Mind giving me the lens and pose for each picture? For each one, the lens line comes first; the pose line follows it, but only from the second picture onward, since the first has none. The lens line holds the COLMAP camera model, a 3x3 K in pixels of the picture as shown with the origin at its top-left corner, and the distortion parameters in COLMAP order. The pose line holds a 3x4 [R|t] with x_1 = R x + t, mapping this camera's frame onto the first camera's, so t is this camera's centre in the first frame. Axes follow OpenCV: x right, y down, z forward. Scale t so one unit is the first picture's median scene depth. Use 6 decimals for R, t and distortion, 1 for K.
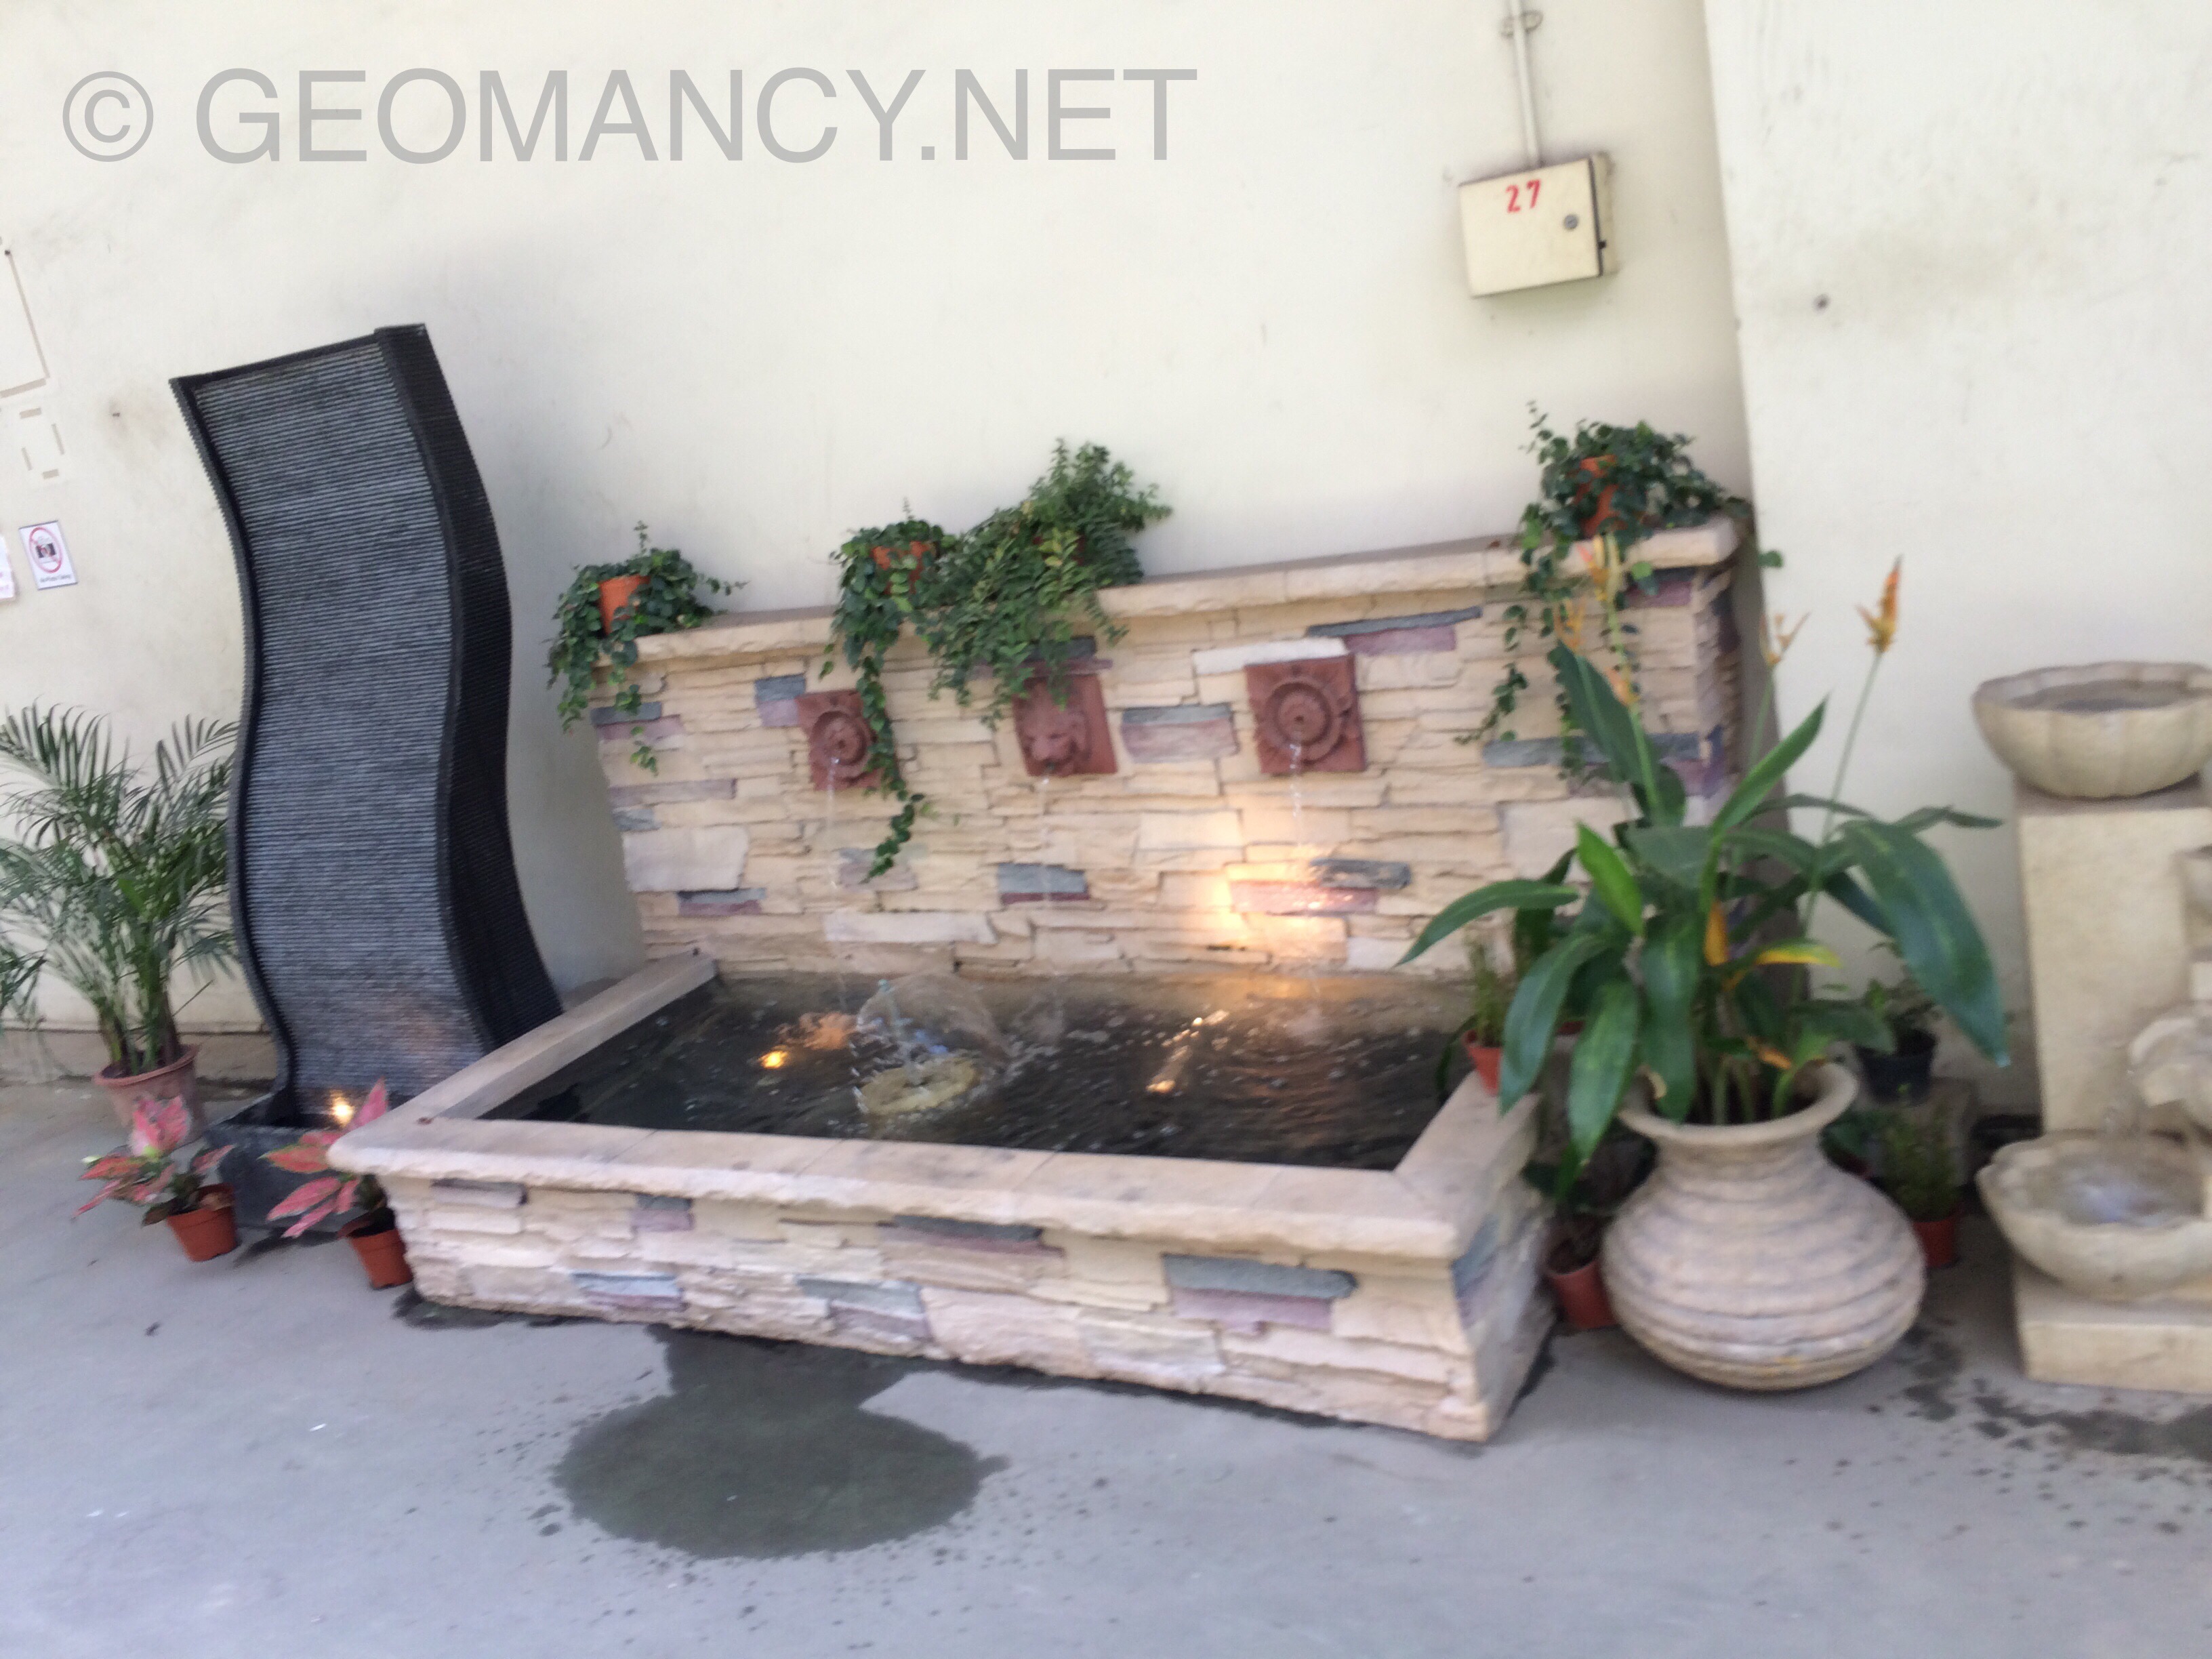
lens RADIAL K [[1722.0, 0, 1106.0], [0, 1722.0, 829.5], [0, 0, 1]] dist [0.009558, -0.063577]
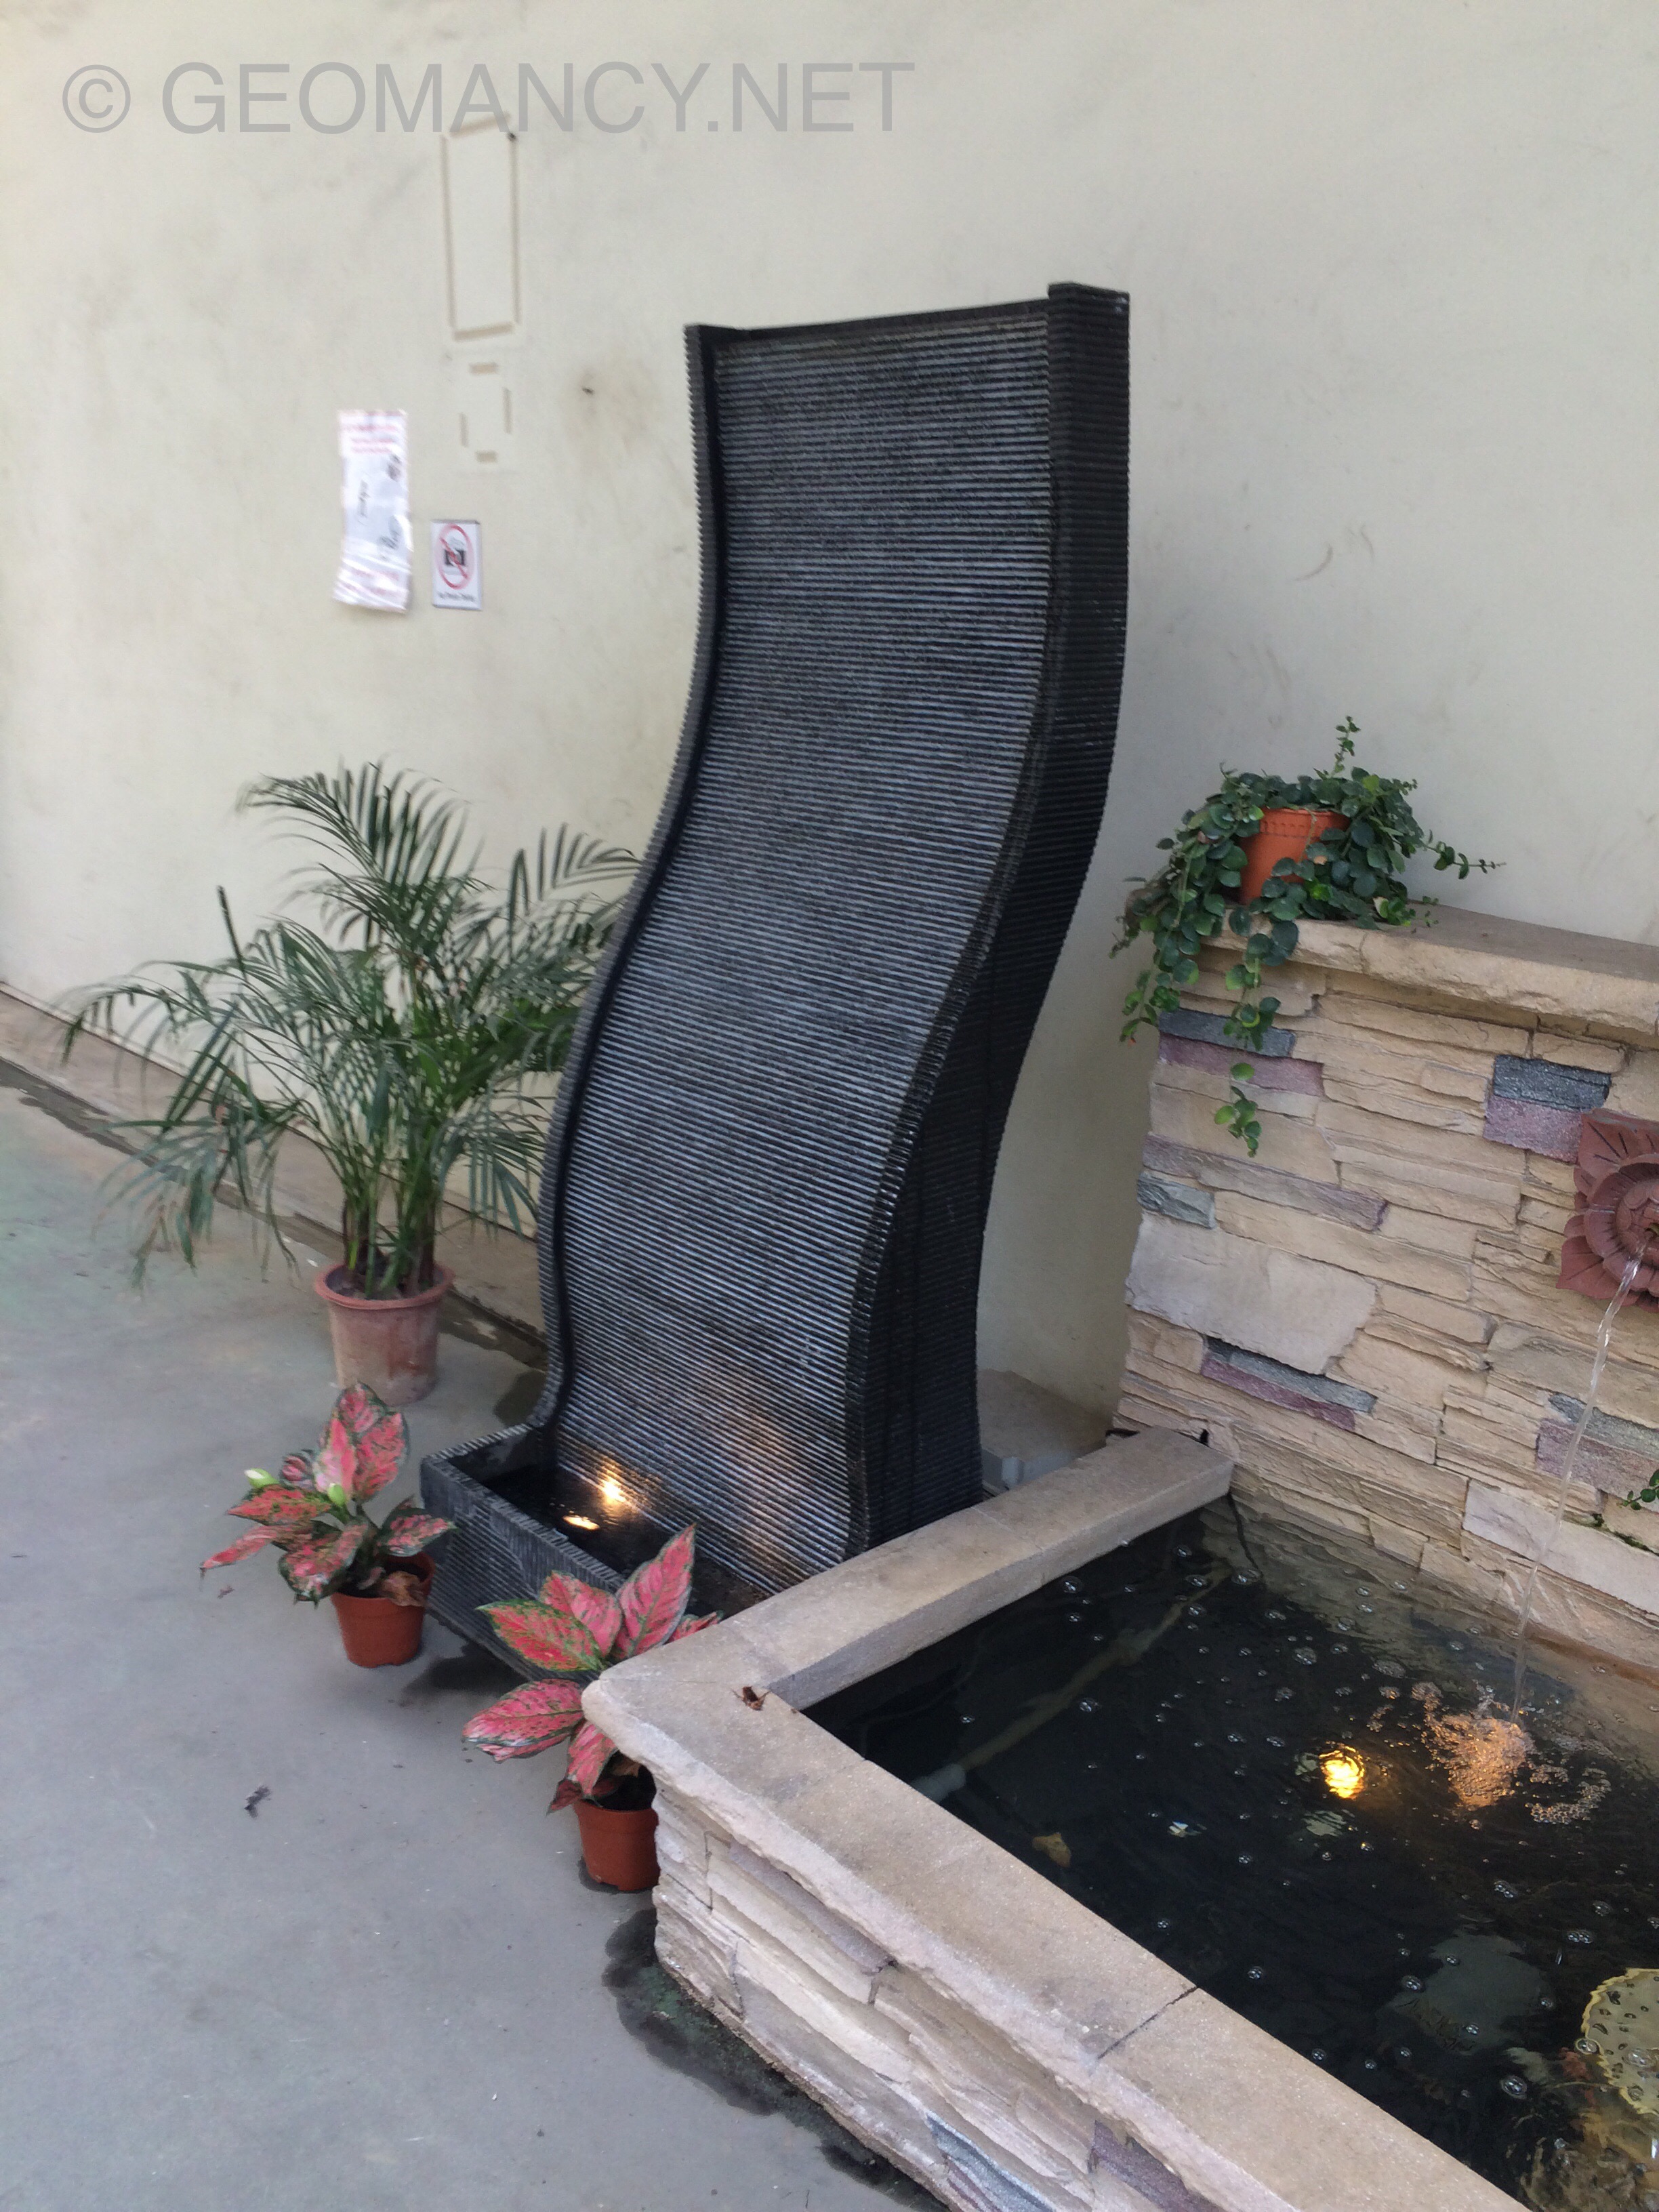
lens RADIAL K [[1933.0, 0, 829.5], [0, 1933.0, 1106.0], [0, 0, 1]] dist [0.002140, 0.001172]
pose [[0.908663, 0.287367, -0.302907, -0.195719], [-0.279294, 0.957603, 0.070648, -0.052227], [0.310367, 0.020404, 0.950398, 0.337803]]
